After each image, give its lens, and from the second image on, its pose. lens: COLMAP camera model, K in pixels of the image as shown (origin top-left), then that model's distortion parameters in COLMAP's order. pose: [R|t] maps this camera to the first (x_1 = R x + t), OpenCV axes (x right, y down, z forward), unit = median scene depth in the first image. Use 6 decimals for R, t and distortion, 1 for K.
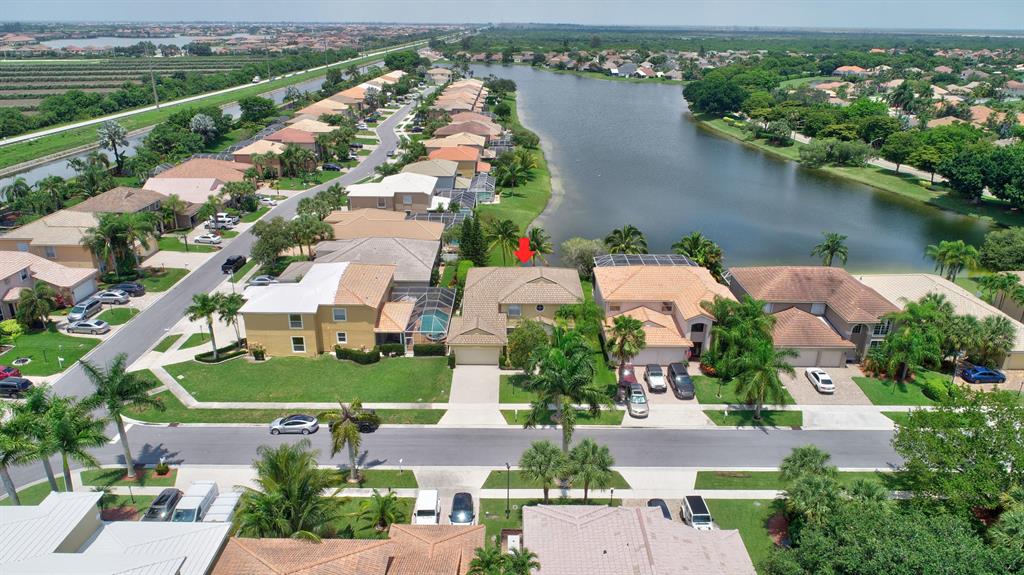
lens RADIAL K [[681.4, 0, 511.5], [0, 681.4, 285.9], [0, 0, 1]] dist [-0.002730, -0.001483]
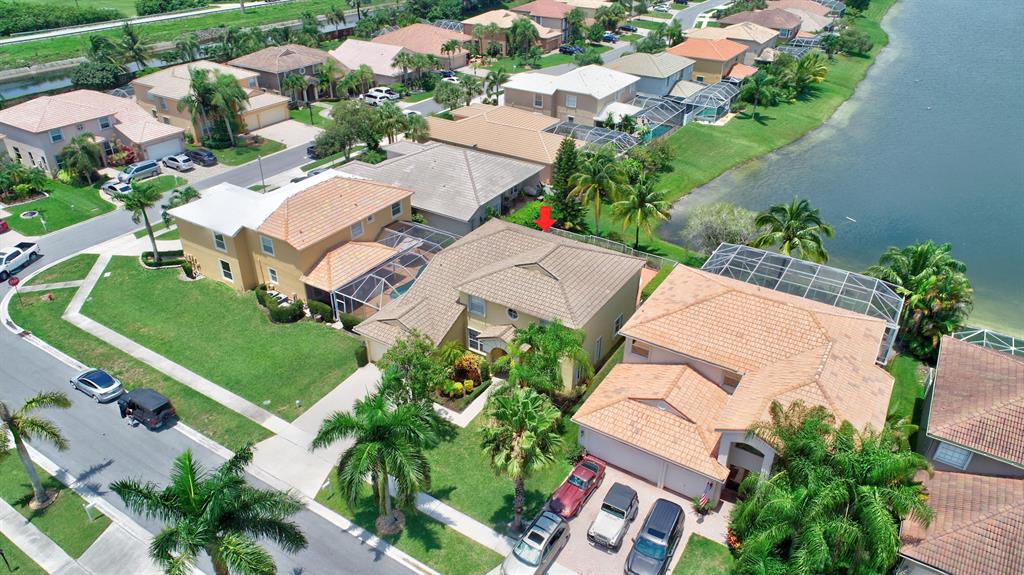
lens RADIAL K [[681.4, 0, 511.5], [0, 681.4, 285.9], [0, 0, 1]] dist [-0.002730, -0.001483]
pose [[0.846404, 0.266589, -0.461009, 0.279442], [-0.194140, 0.960570, 0.199034, -0.099295], [0.495892, -0.078963, 0.864786, 0.437809]]
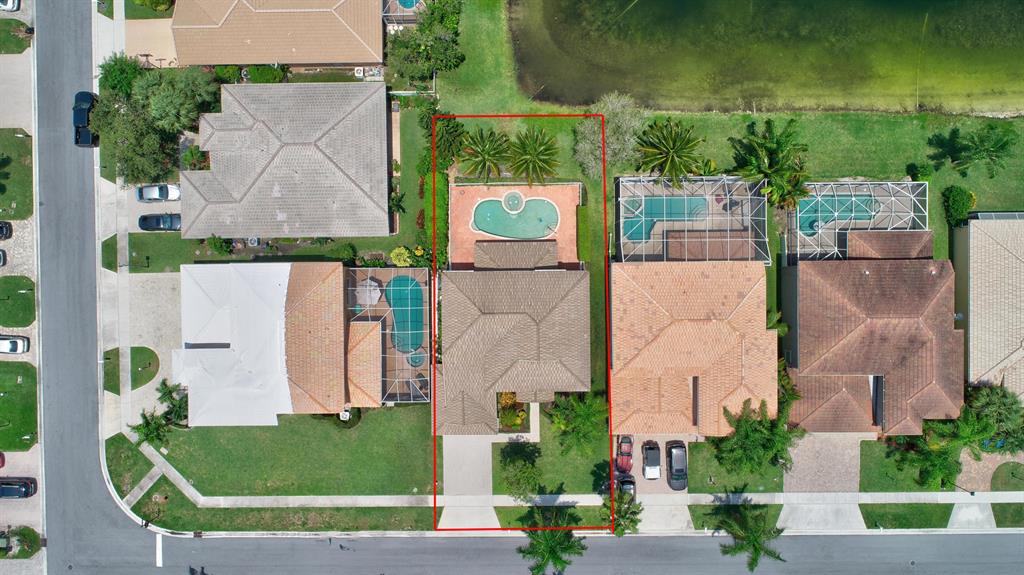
lens RADIAL K [[681.4, 0, 511.5], [0, 681.4, 285.9], [0, 0, 1]] dist [-0.002730, -0.001483]
pose [[0.999804, -0.009757, -0.017215, 0.024551], [0.019547, 0.351804, 0.935870, -0.717012], [-0.003075, -0.936023, 0.351926, 0.741149]]
